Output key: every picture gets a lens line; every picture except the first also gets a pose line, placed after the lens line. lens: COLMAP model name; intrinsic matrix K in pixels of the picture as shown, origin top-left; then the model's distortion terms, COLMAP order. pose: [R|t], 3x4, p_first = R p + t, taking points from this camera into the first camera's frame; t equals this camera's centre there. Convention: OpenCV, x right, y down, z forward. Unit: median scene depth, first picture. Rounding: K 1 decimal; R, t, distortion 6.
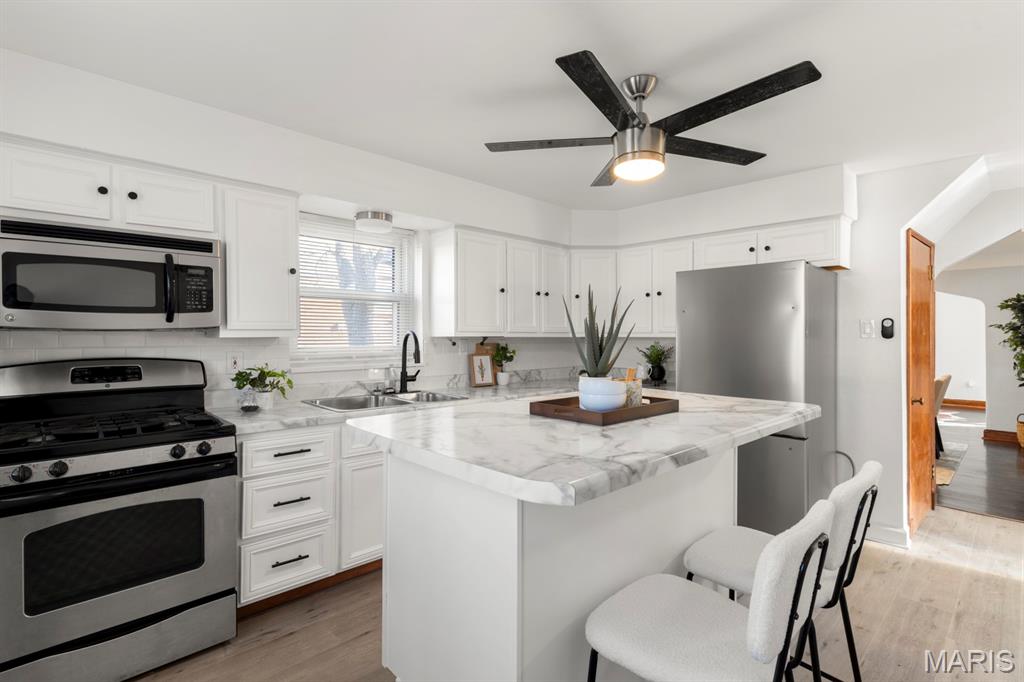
lens RADIAL K [[490.0, 0, 513.3], [0, 490.0, 334.3], [0, 0, 1]] dist [0.005603, -0.000094]
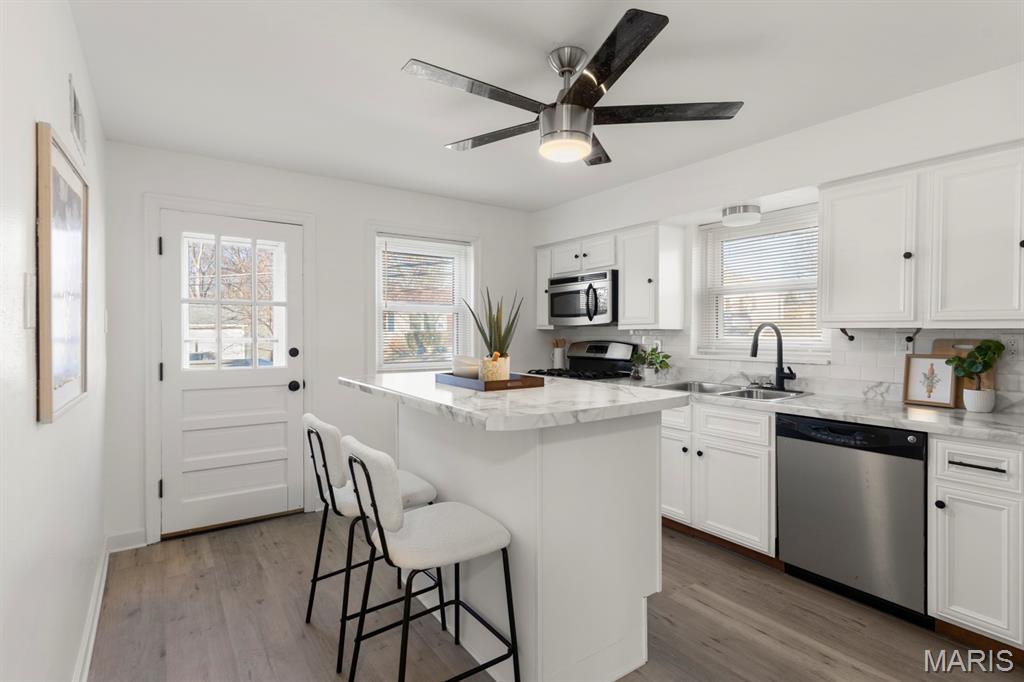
lens RADIAL K [[490.0, 0, 512.0], [0, 490.0, 339.2], [0, 0, 1]] dist [0.005603, -0.000094]
pose [[-0.156923, 0.018944, -0.987429, 0.753136], [0.008483, 0.999805, 0.017833, 0.002801], [0.987574, -0.005578, -0.157053, 0.644646]]
